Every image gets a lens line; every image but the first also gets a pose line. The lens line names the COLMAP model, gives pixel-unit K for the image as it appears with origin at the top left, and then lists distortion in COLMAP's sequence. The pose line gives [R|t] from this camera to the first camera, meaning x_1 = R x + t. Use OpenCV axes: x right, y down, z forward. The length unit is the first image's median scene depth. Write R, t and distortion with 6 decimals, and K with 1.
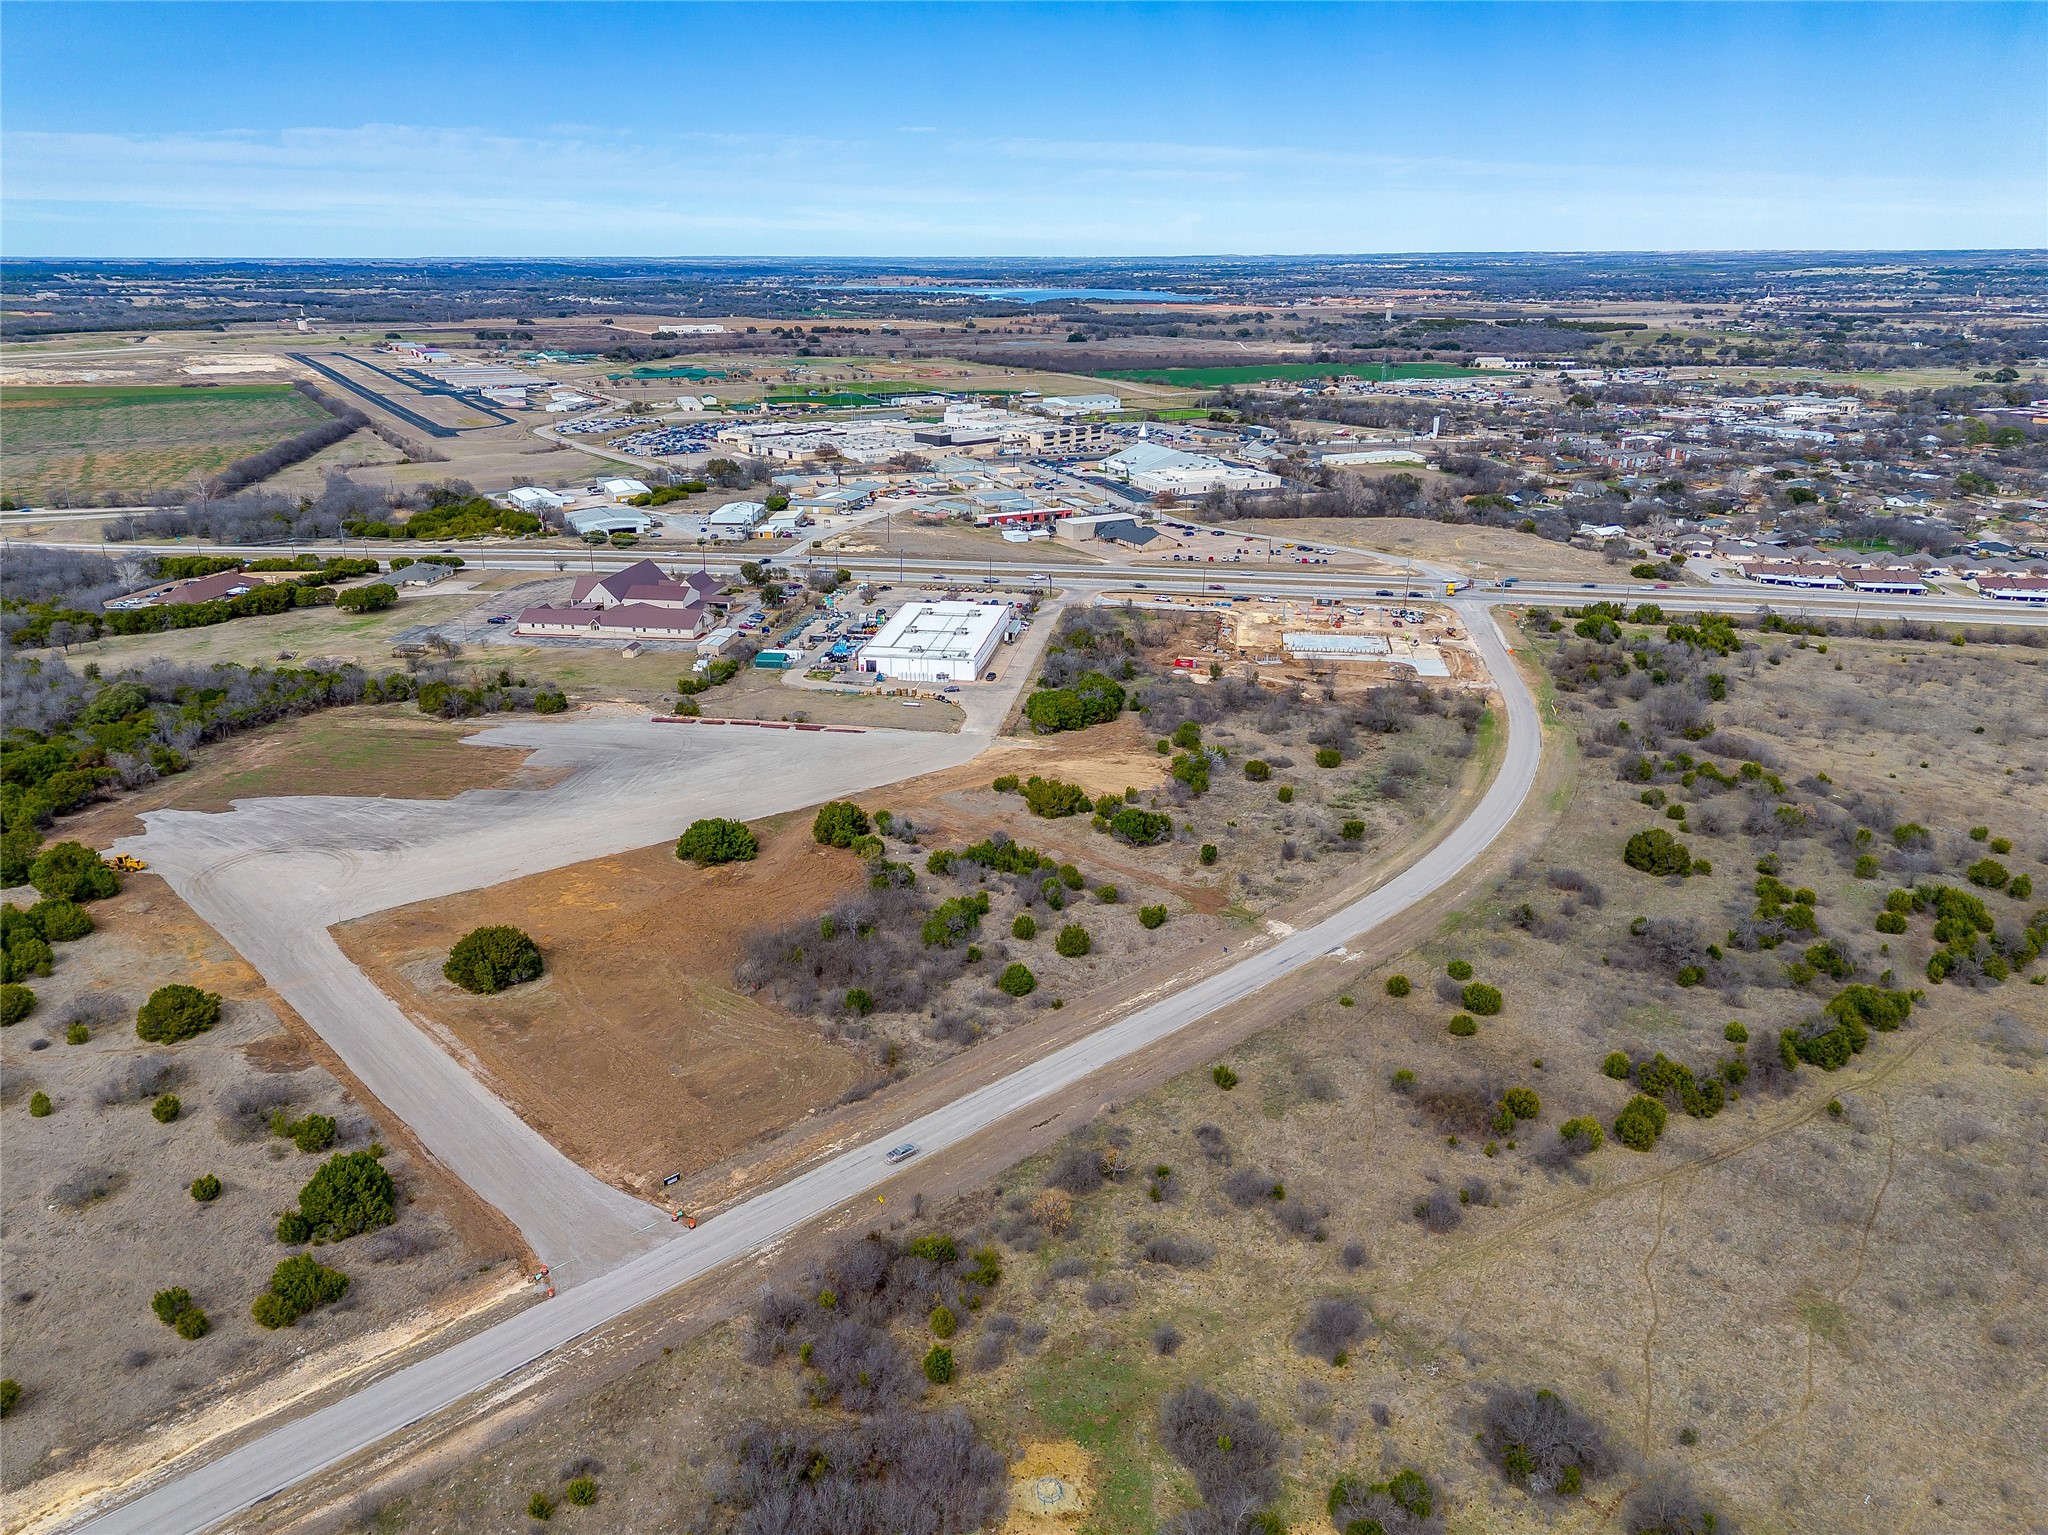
lens RADIAL K [[1442.3, 0, 1024.0], [0, 1442.3, 767.5], [0, 0, 1]] dist [0.070062, -0.068676]
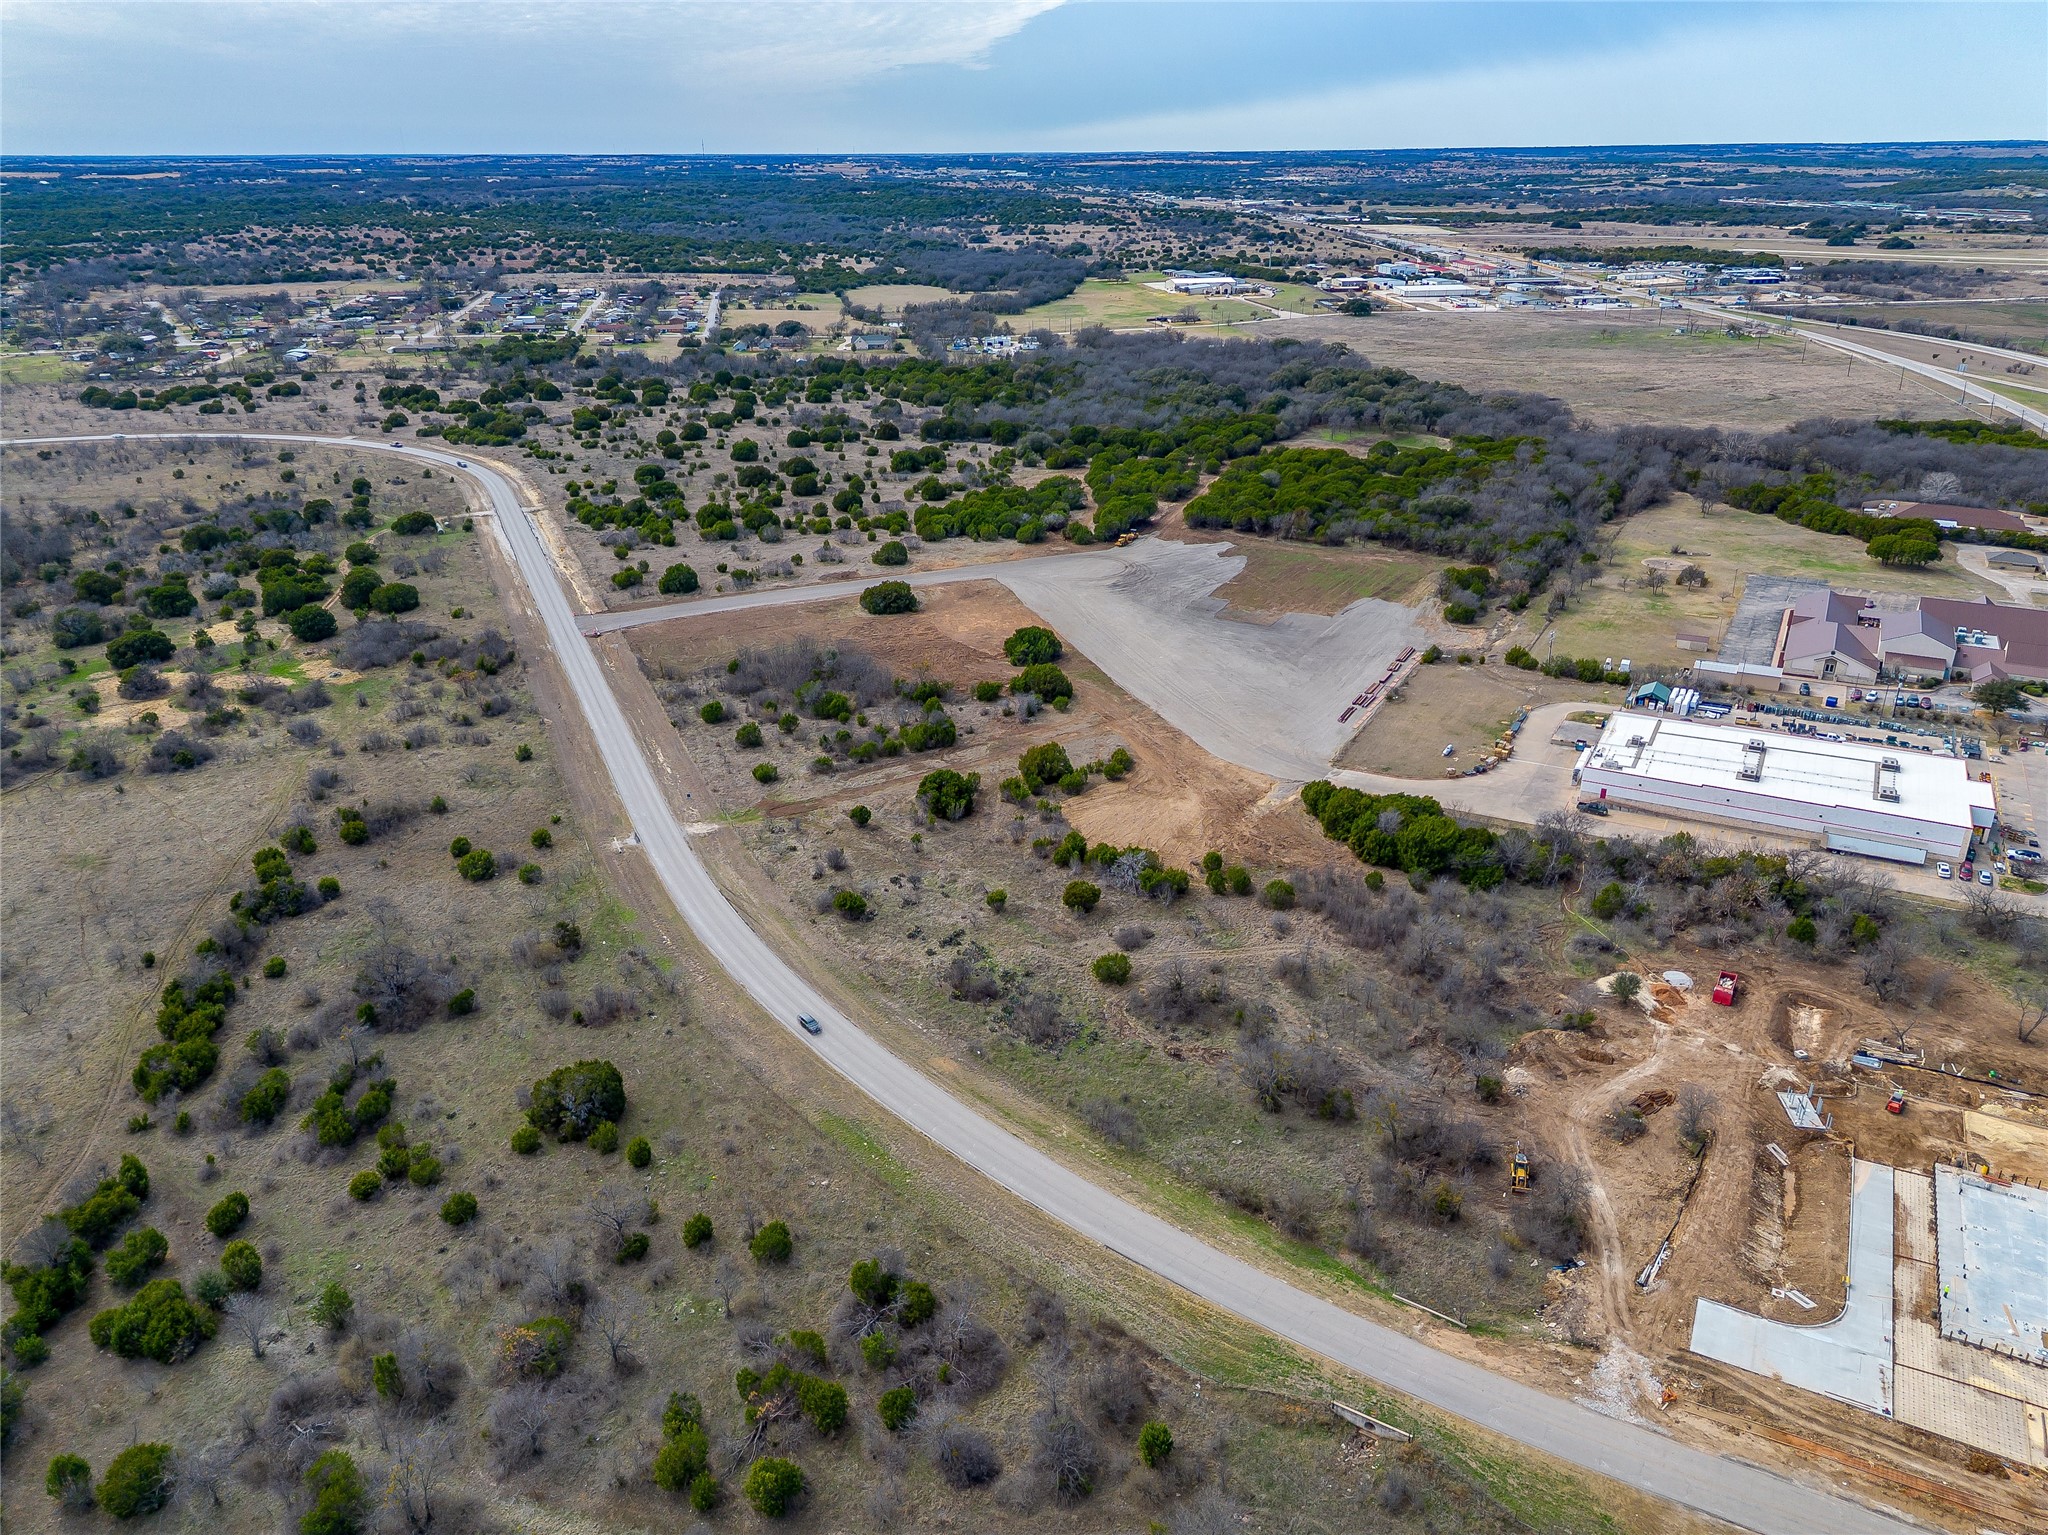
lens RADIAL K [[1467.0, 0, 1016.2], [0, 1467.0, 765.7], [0, 0, 1]] dist [0.070855, -0.075926]
pose [[-0.352802, 0.361659, -0.862980, 0.920442], [-0.304412, 0.827749, 0.471343, -0.455115], [0.884796, 0.428992, -0.181938, 1.278638]]
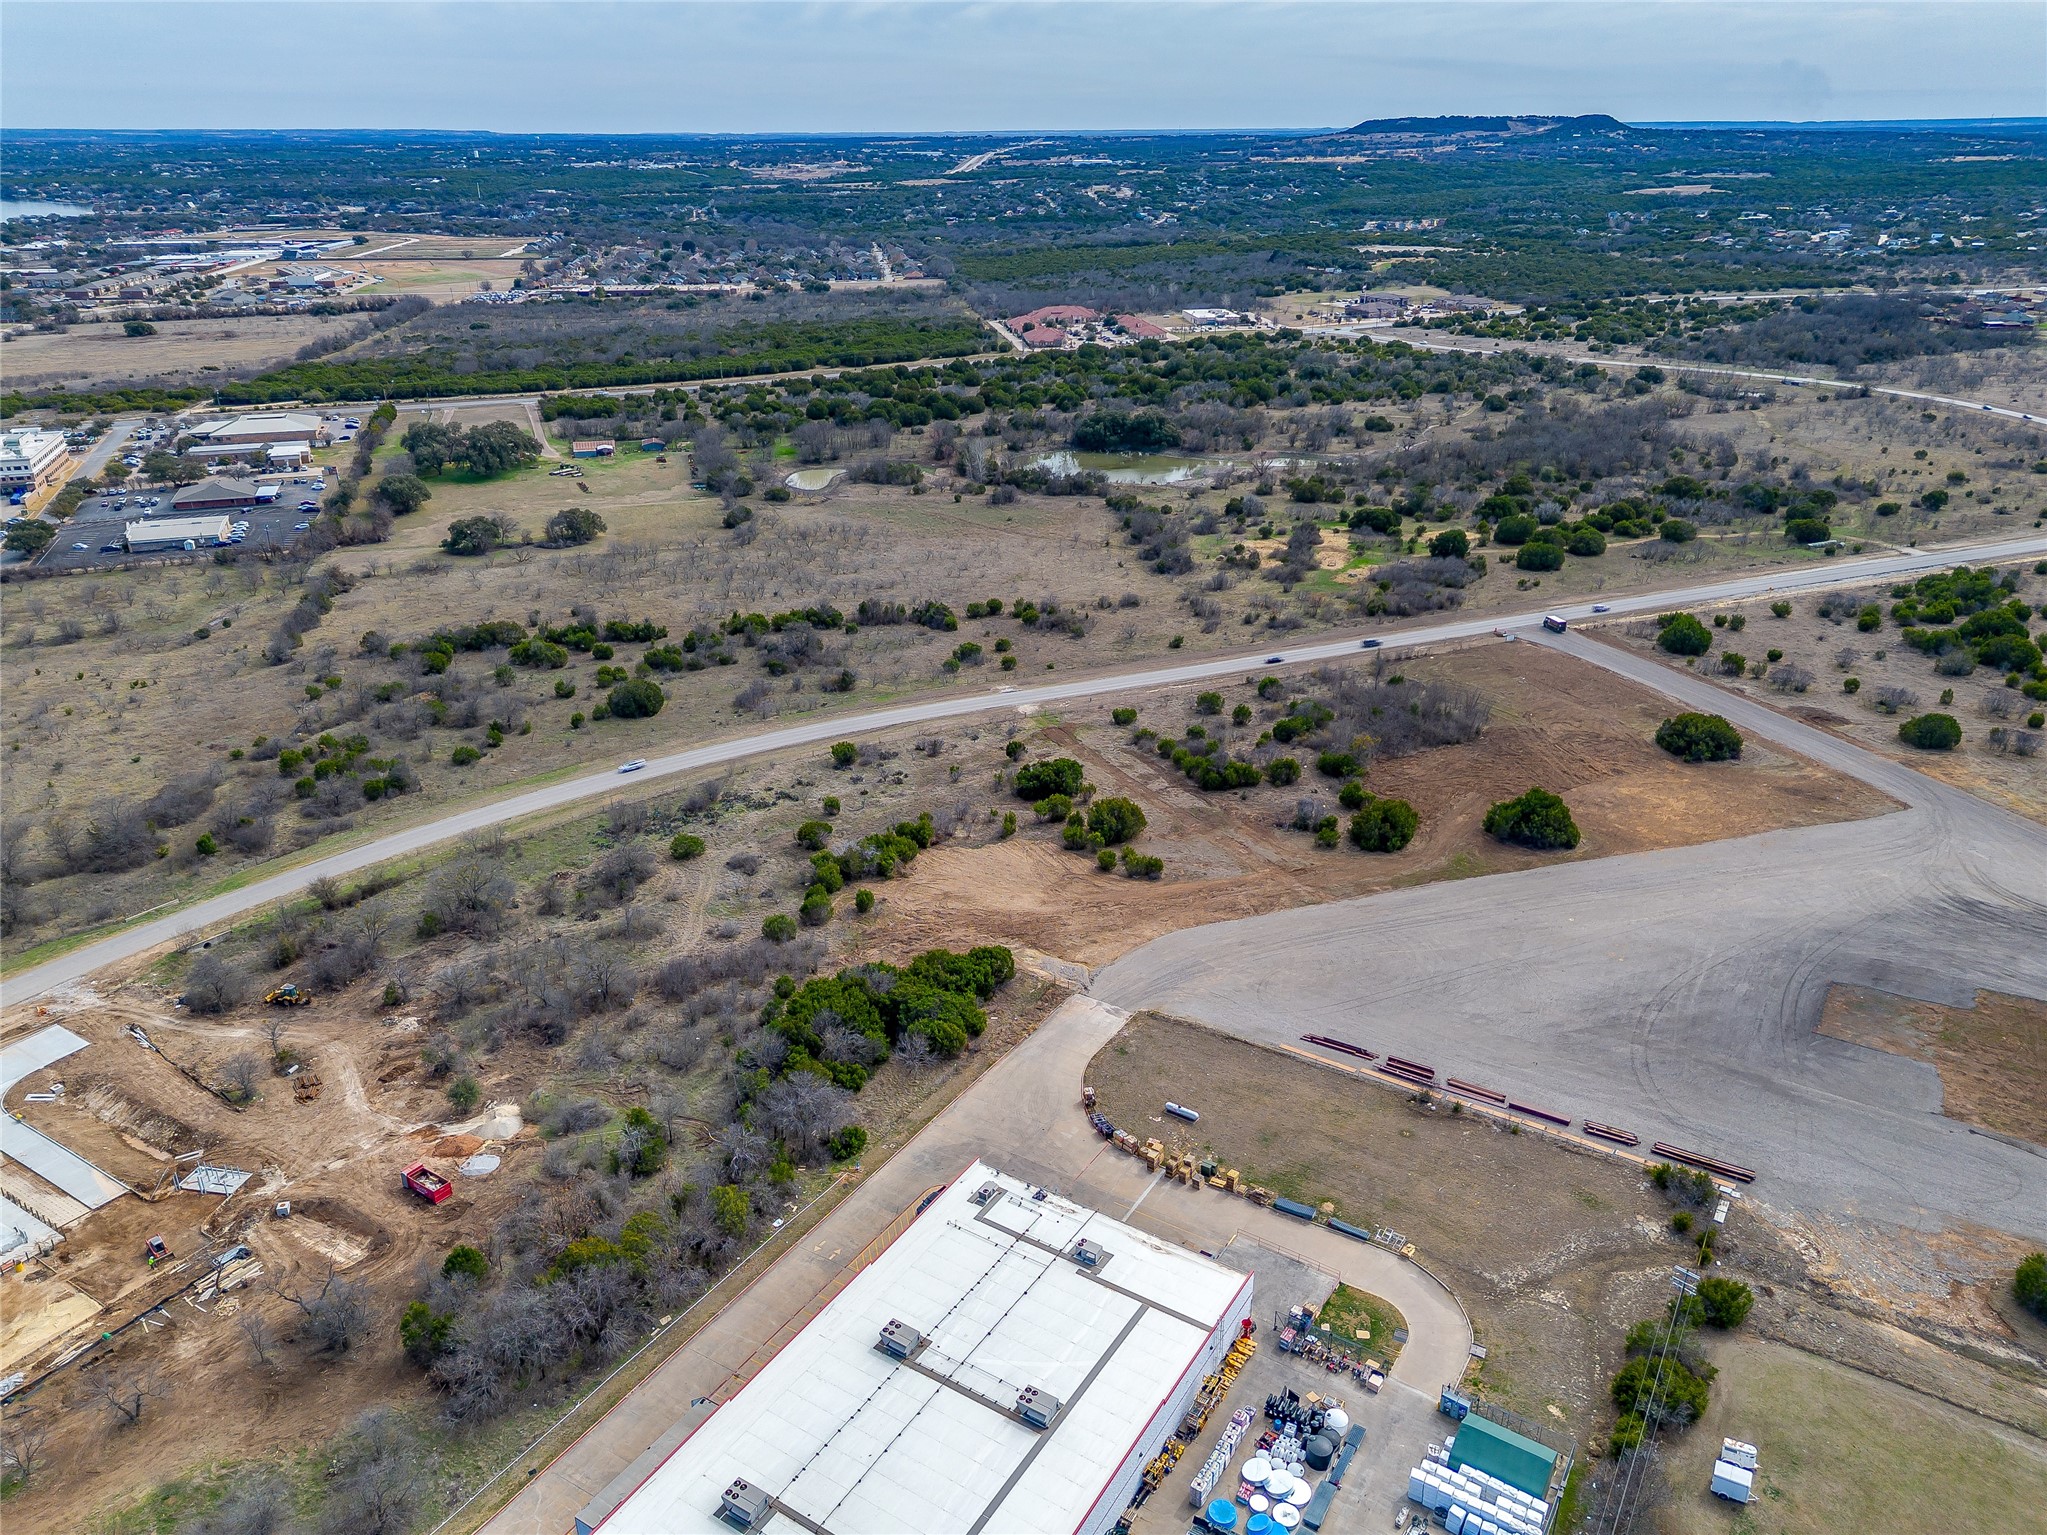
lens RADIAL K [[1441.6, 0, 1023.5], [0, 1441.6, 767.5], [0, 0, 1]] dist [0.070062, -0.068676]
pose [[-0.914290, -0.159175, 0.372474, -0.259044], [0.139433, 0.739680, 0.658355, -0.605914], [-0.380305, 0.653863, -0.654088, 1.703557]]
